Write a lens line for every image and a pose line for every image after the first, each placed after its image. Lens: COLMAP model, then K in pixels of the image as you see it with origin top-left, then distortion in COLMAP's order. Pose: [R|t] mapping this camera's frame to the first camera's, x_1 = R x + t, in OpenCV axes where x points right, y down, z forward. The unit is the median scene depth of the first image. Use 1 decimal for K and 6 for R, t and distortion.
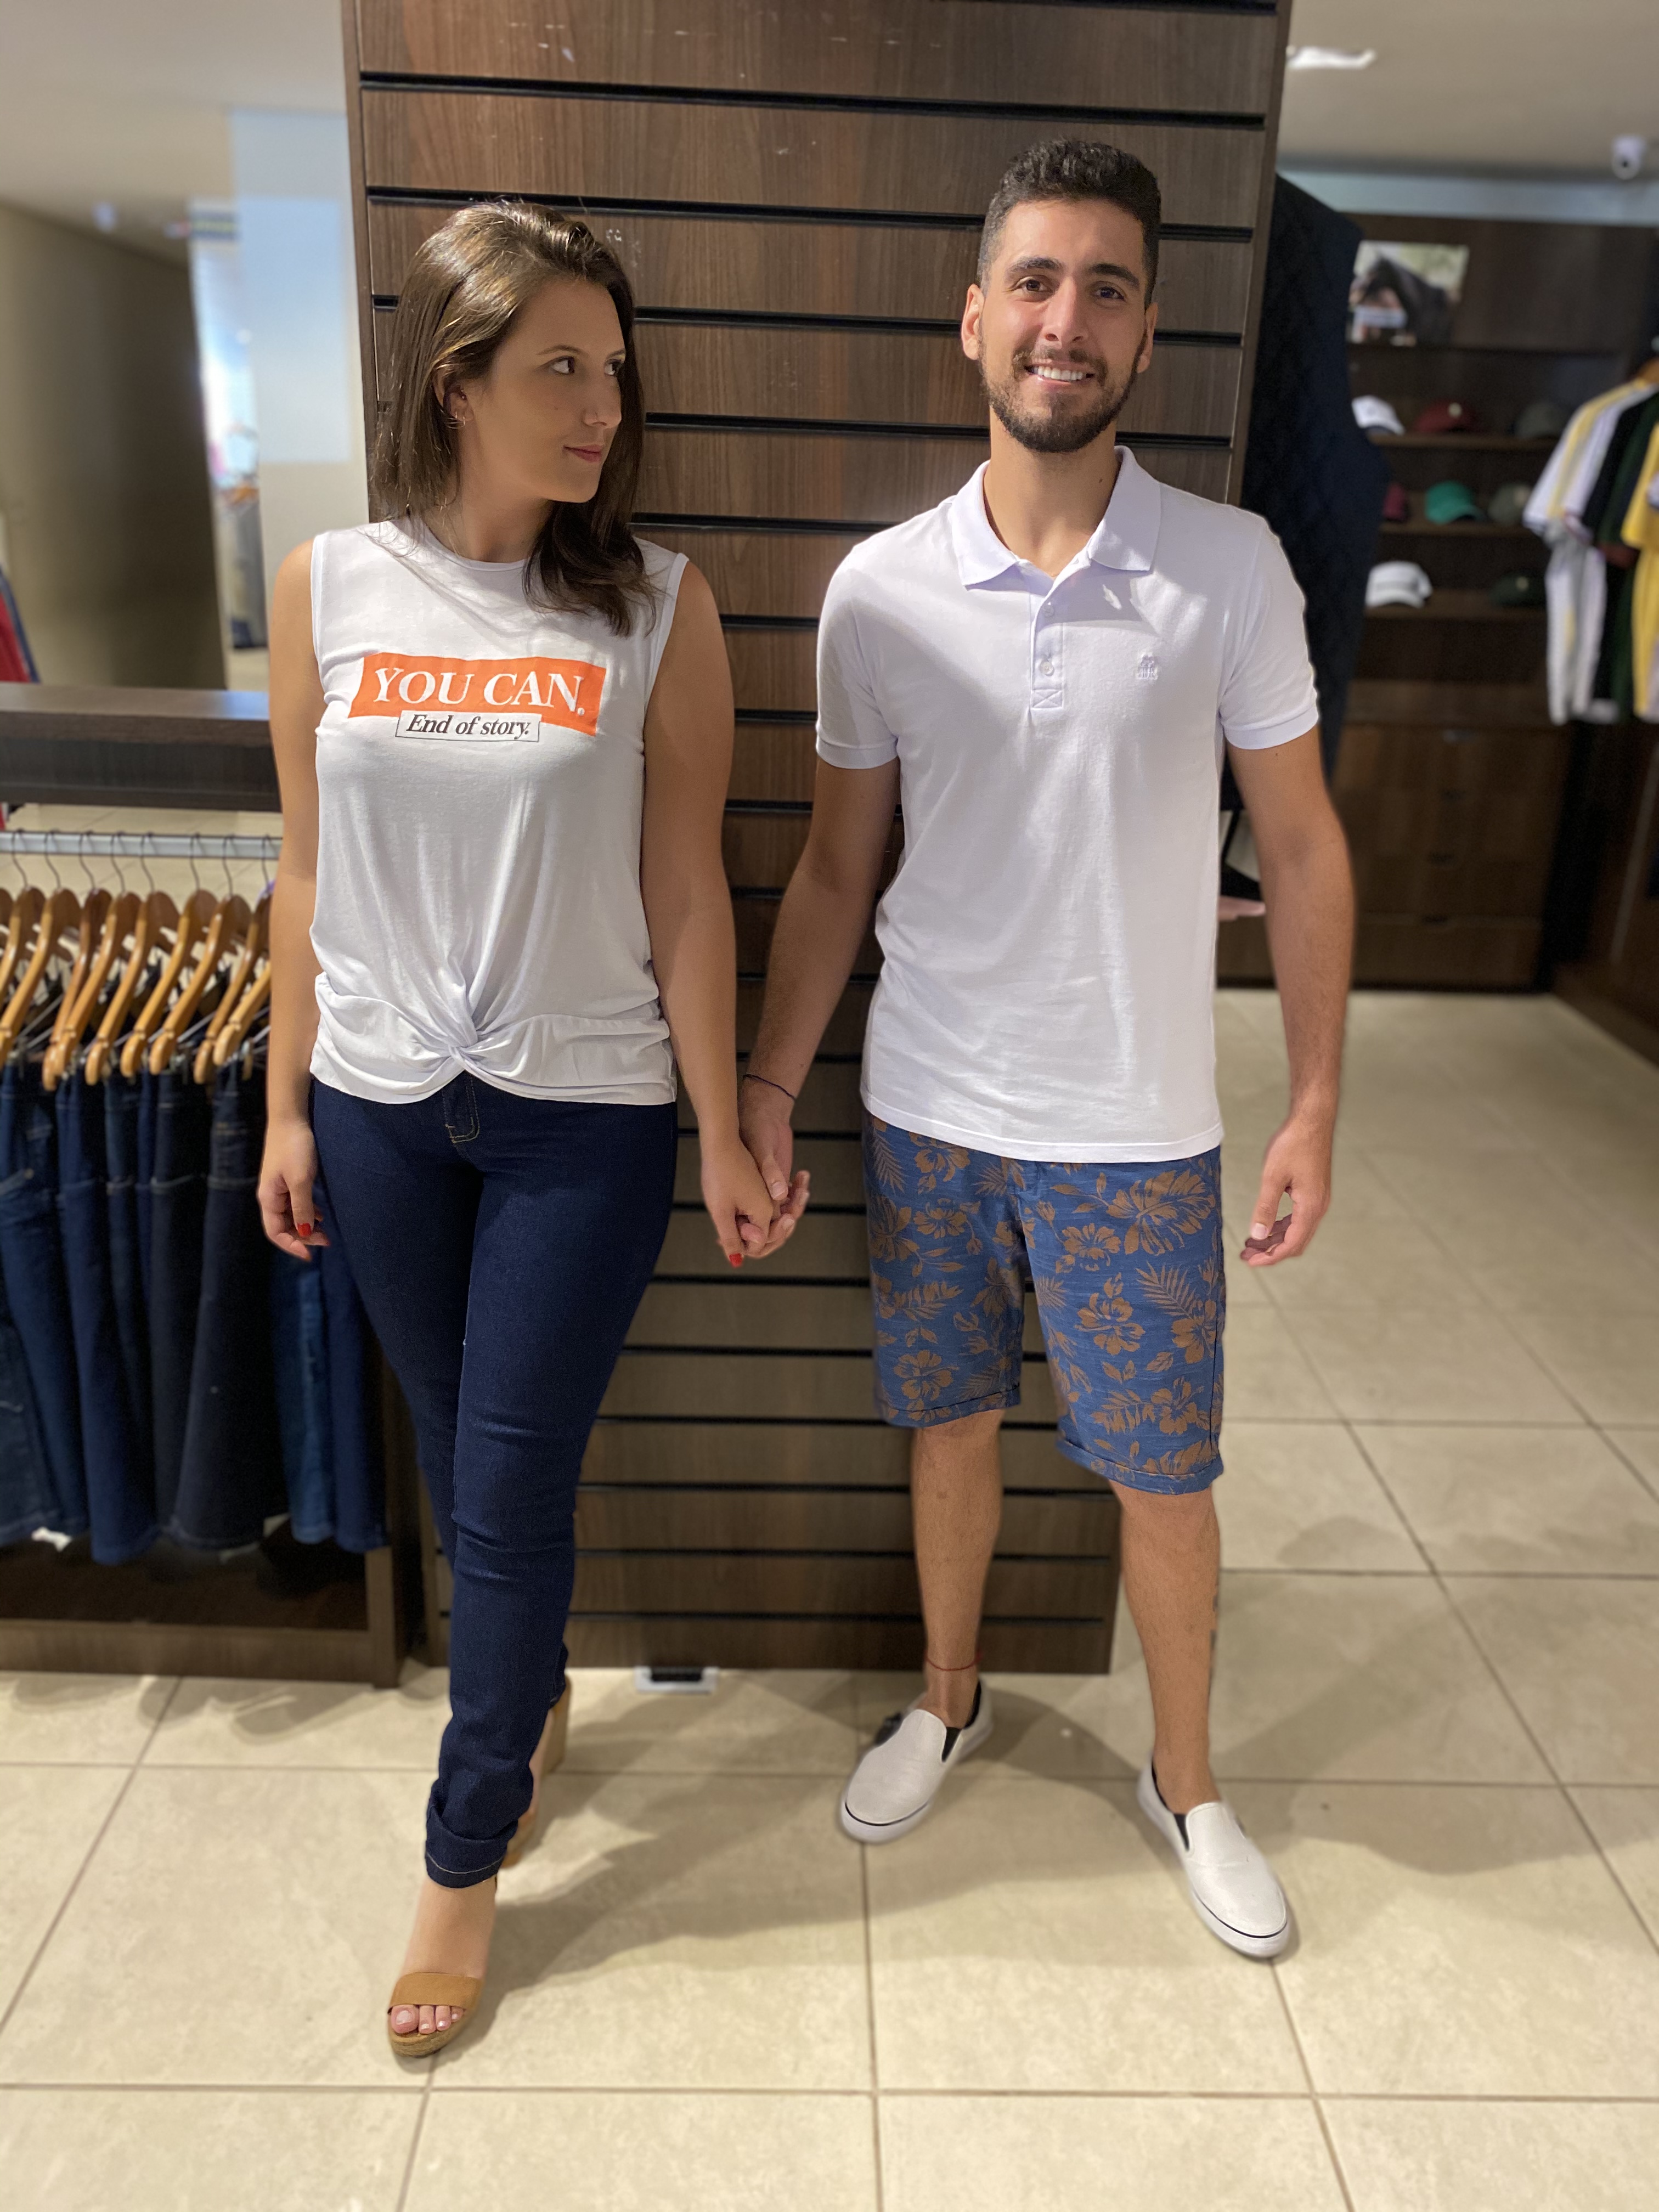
lens RADIAL K [[1681.9, 0, 832.9], [0, 1681.9, 1106.1], [0, 0, 1]] dist [-0.002893, 0.009047]
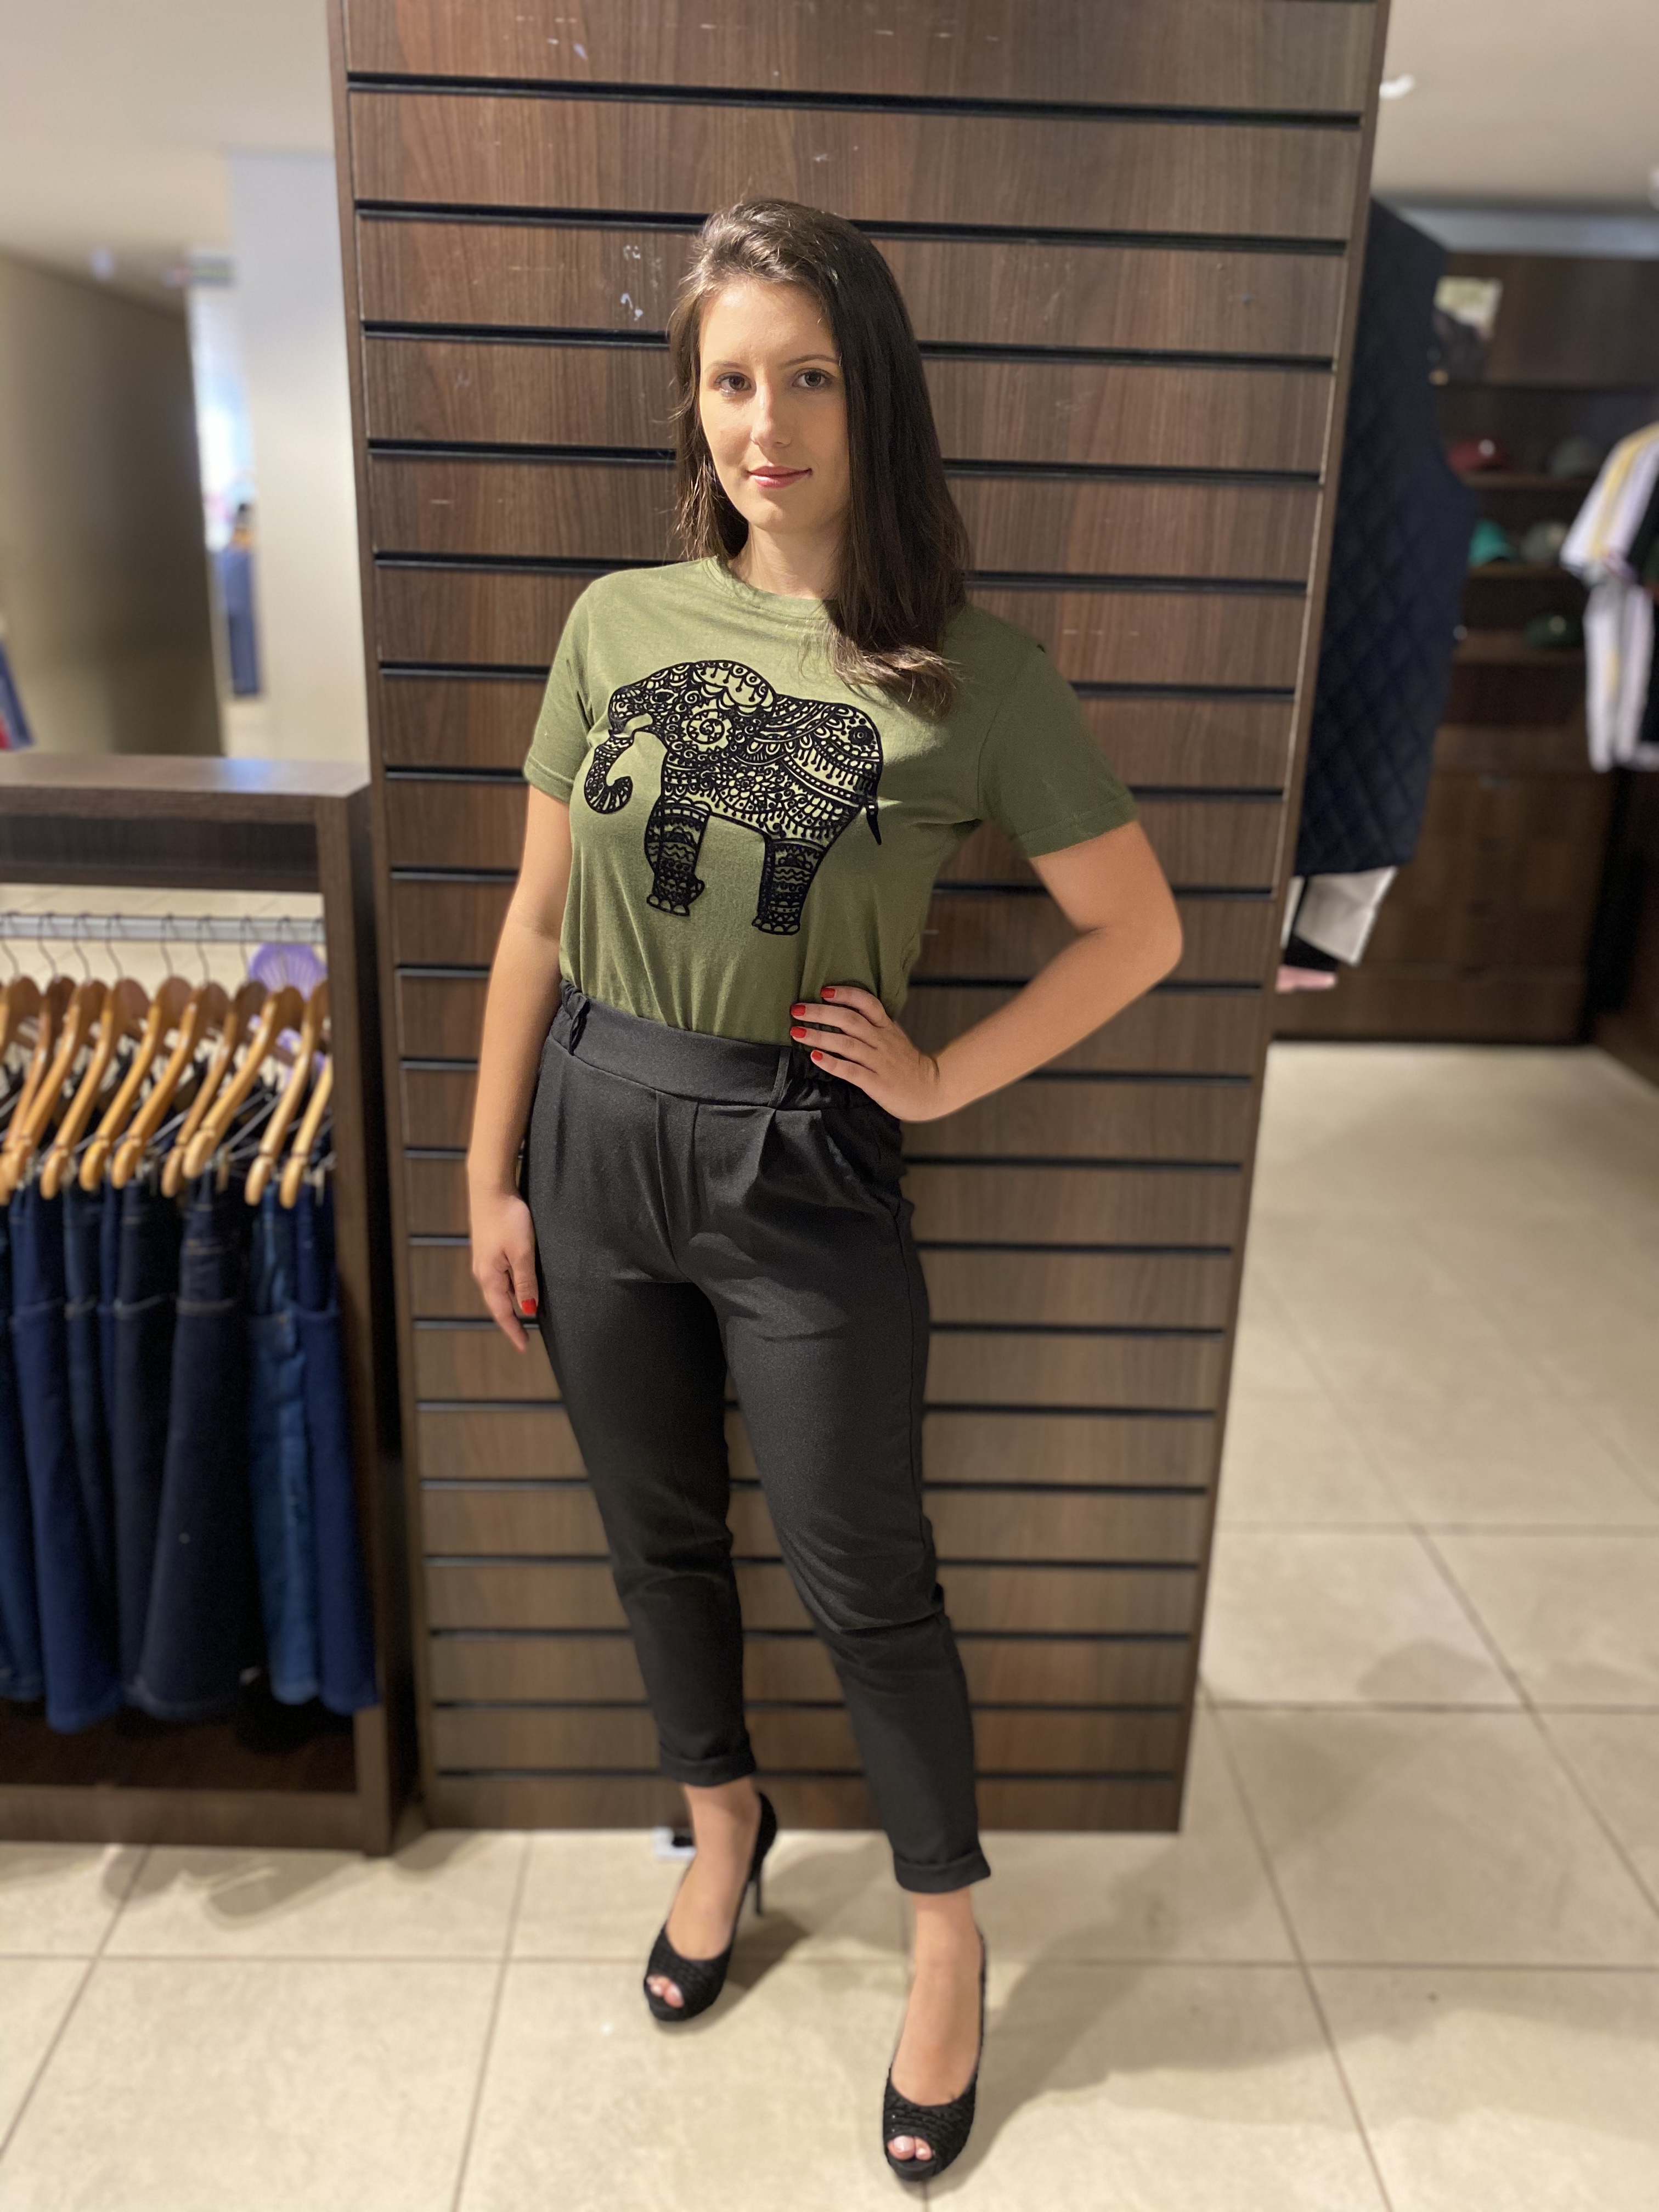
lens RADIAL K [[1684.4, 0, 831.8], [0, 1684.4, 1101.9], [0, 0, 1]] dist [0.003694, 0.000106]
pose [[0.999980, -0.005552, -0.002896, -0.022772], [0.005473, 0.999630, -0.026627, -0.040571], [0.003042, 0.026610, 0.999641, 0.111886]]
